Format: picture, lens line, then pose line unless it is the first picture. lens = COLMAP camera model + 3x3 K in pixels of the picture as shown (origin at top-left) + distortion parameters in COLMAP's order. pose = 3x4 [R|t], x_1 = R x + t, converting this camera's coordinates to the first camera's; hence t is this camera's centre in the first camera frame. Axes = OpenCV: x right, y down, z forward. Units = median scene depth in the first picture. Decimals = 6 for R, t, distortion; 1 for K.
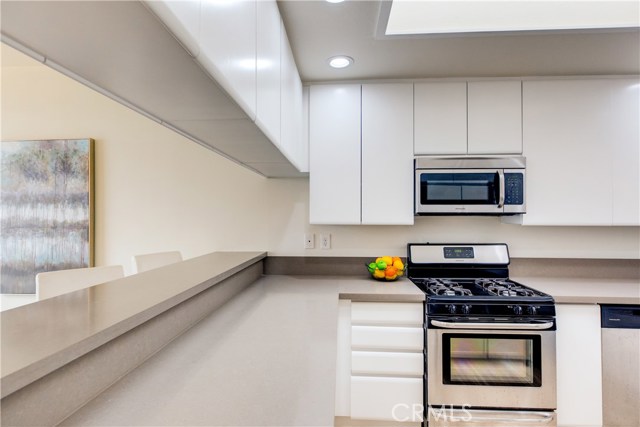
lens RADIAL K [[359.1, 0, 316.3], [0, 359.1, 208.5], [0, 0, 1]] dist [-0.007184, 0.001564]
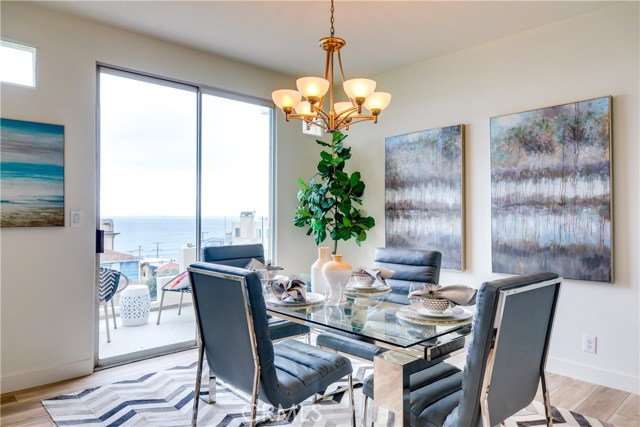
lens RADIAL K [[443.2, 0, 323.1], [0, 443.2, 209.8], [0, 0, 1]] dist [0.025267, 0.003040]
pose [[0.731062, -0.004971, -0.682293, -0.421953], [0.004438, 0.999987, -0.002530, 0.069297], [0.682297, -0.001178, 0.731074, -0.218390]]
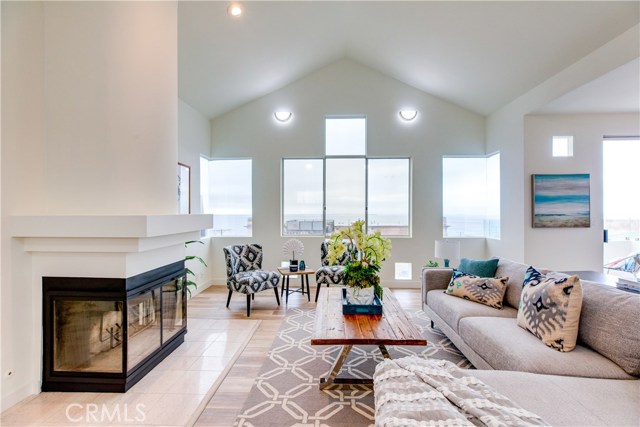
lens RADIAL K [[287.2, 0, 318.7], [0, 287.2, 210.0], [0, 0, 1]] dist [0.004593, -0.001065]
pose [[0.031031, -0.011248, -0.999455, -0.354738], [0.012592, 0.999862, -0.010862, 0.022035], [0.999439, -0.012248, 0.031168, -1.144165]]
